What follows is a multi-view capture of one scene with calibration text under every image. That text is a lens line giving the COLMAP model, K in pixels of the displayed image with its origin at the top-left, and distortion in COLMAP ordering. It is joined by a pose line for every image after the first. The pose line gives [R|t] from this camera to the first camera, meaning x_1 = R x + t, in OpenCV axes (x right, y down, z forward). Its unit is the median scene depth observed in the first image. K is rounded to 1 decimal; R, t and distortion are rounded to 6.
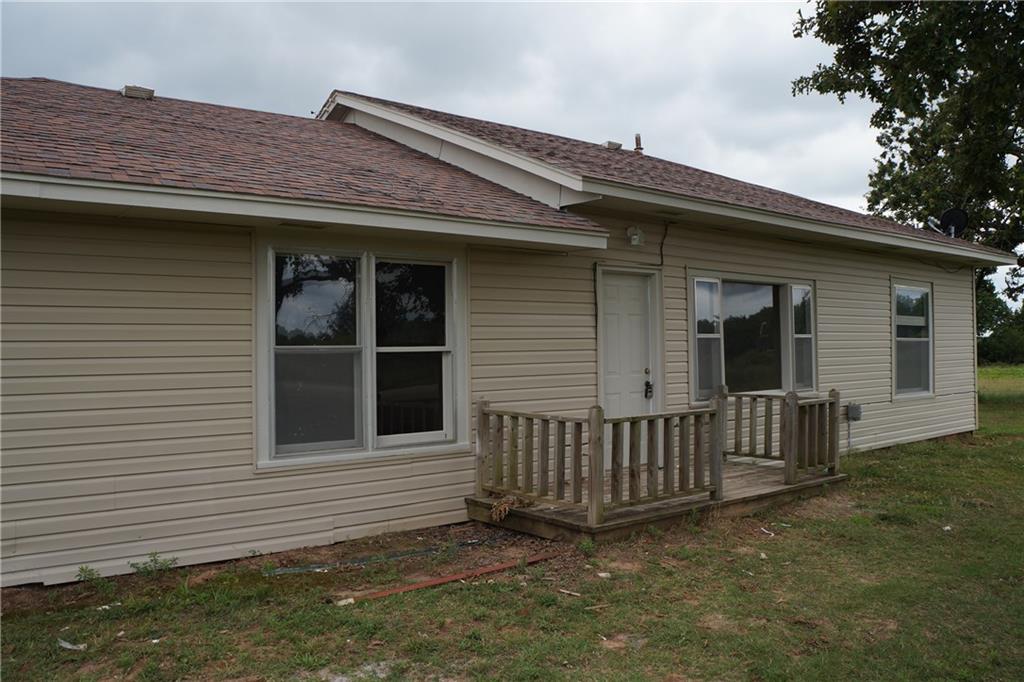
lens RADIAL K [[818.3, 0, 512.0], [0, 818.3, 341.0], [0, 0, 1]] dist [-0.185004, 0.148614]
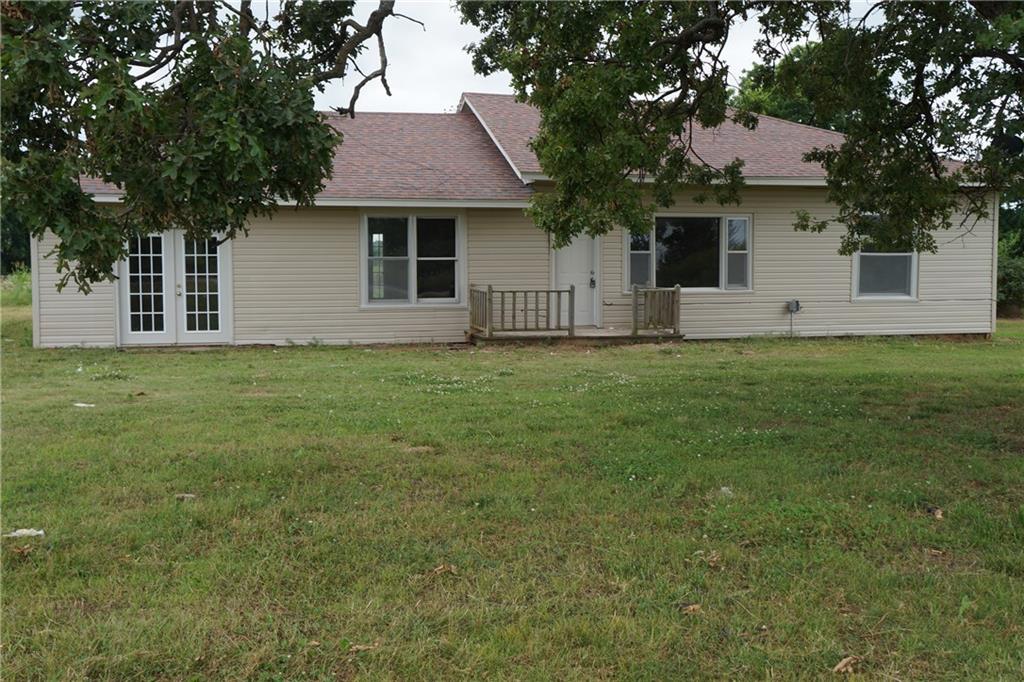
lens RADIAL K [[1064.0, 0, 457.1], [0, 1064.0, 324.7], [0, 0, 1]] dist [-0.000099, 0.163883]
pose [[0.892412, 0.037005, -0.449701, 1.148874], [-0.002217, 0.996979, 0.077640, -0.033432], [0.451215, -0.068290, 0.889798, -1.426337]]
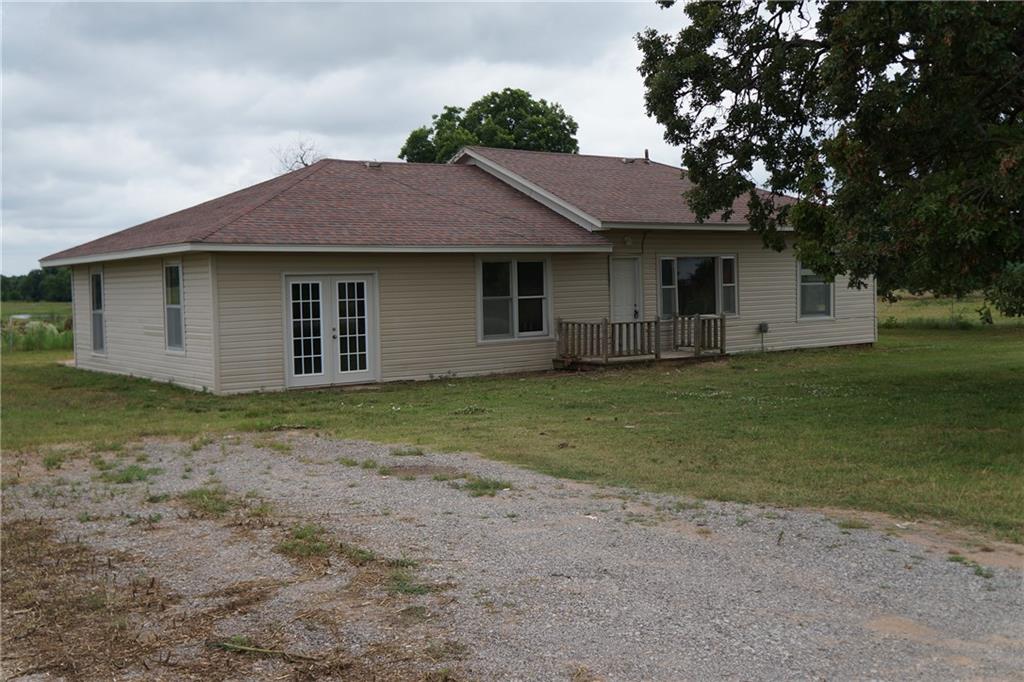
lens RADIAL K [[1061.6, 0, 464.1], [0, 1061.6, 339.7], [0, 0, 1]] dist [-0.013513, 0.219273]
pose [[0.997098, -0.011102, -0.075316, -0.080667], [0.016035, 0.997742, 0.065215, -0.071130], [0.074422, -0.066234, 0.995025, -2.112983]]
